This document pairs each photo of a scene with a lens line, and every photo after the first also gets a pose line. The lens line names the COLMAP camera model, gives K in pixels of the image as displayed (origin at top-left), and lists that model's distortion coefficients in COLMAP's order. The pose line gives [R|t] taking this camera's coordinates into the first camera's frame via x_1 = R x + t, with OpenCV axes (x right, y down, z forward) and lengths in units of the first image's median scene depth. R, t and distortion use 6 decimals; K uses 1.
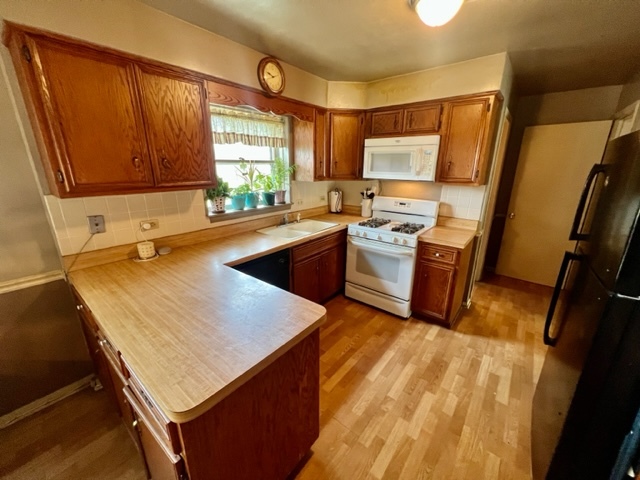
lens RADIAL K [[256.4, 0, 320.9], [0, 256.4, 239.3], [0, 0, 1]] dist [-0.001606, 0.000000]
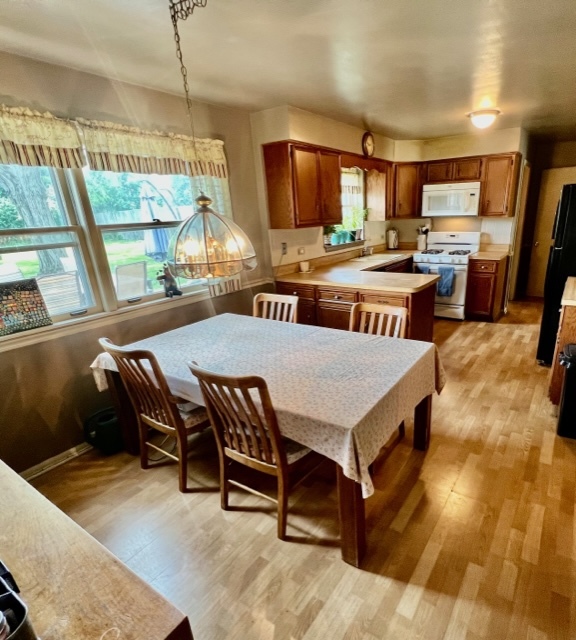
lens RADIAL K [[373.6, 0, 338.1], [0, 373.6, 343.1], [0, 0, 1]] dist [0.000454, 0.001295]
pose [[0.992230, -0.074901, 0.099341, -0.547535], [0.069050, 0.995741, 0.061087, 0.278489], [-0.103494, -0.053753, 0.993177, -0.943645]]
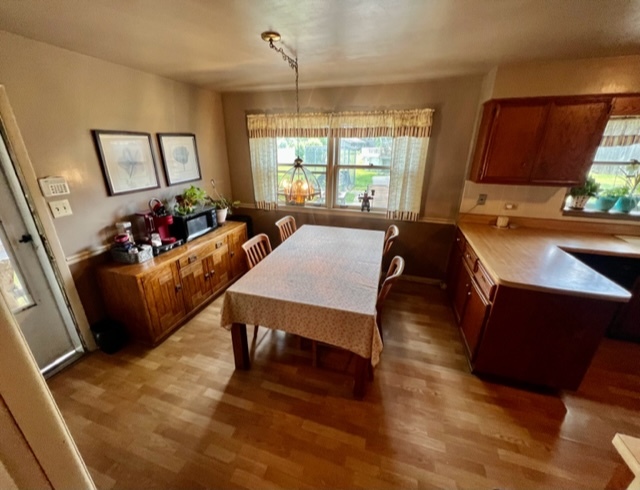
lens RADIAL K [[264.1, 0, 309.6], [0, 264.1, 244.8], [0, 0, 1]] dist [-0.000791, -0.000107]
pose [[0.344999, 0.326085, -0.880139, 0.258242], [-0.264535, 0.933479, 0.242154, 0.069290], [0.900554, 0.149285, 0.408310, -0.483081]]
